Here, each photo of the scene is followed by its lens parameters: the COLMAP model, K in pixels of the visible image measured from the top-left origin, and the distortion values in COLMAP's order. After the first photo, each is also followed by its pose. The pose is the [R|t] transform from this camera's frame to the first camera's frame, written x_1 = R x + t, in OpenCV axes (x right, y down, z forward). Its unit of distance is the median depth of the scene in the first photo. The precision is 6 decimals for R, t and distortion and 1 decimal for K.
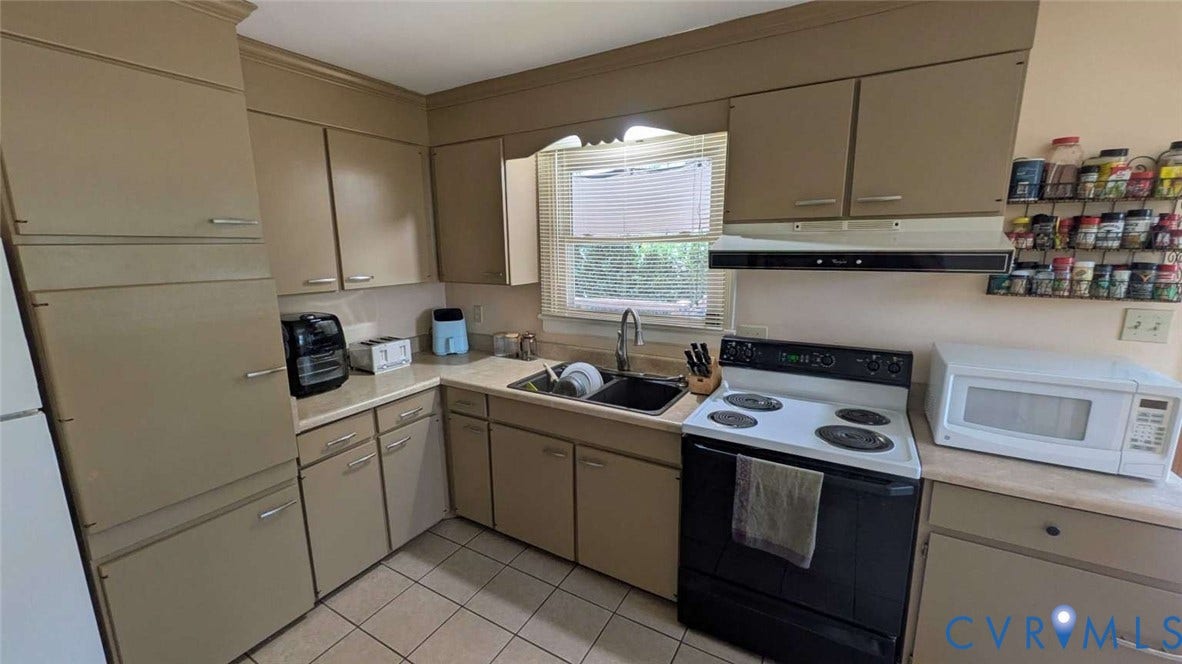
lens RADIAL K [[453.7, 0, 591.0], [0, 453.7, 332.0], [0, 0, 1]] dist [-0.000787, -0.000181]
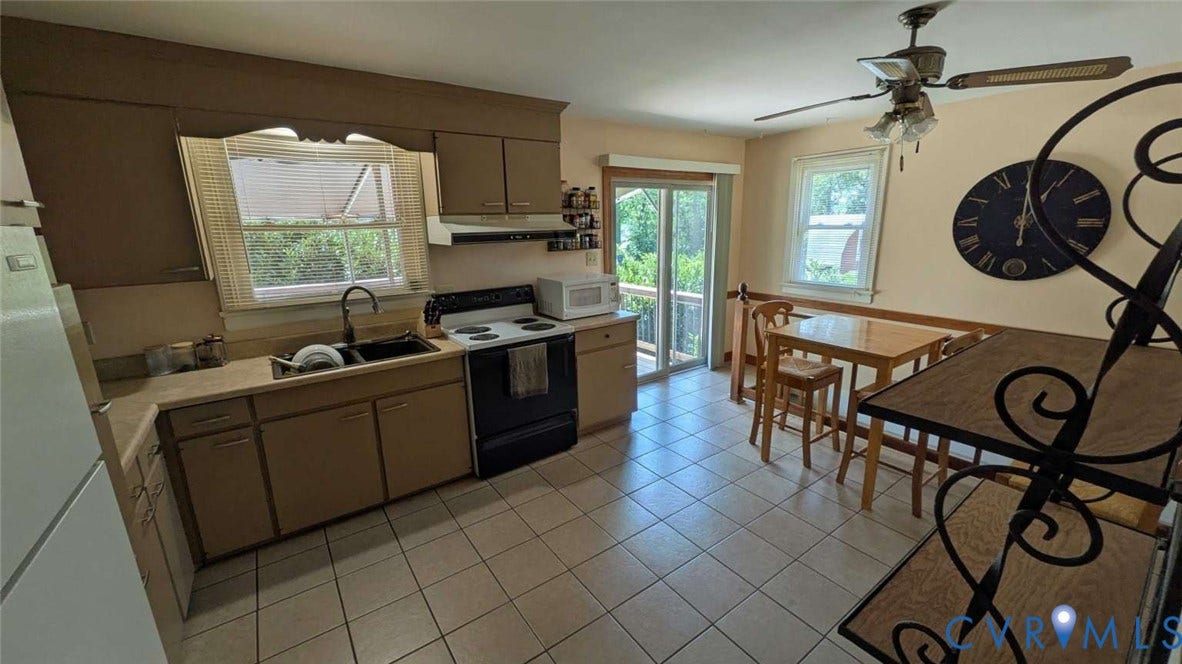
lens RADIAL K [[453.7, 0, 591.0], [0, 453.7, 332.0], [0, 0, 1]] dist [-0.000787, -0.000181]
pose [[0.412828, -0.213175, 0.885511, -1.020771], [0.189081, 0.971103, 0.145630, 0.011085], [-0.890967, 0.107313, 0.441205, -0.058540]]
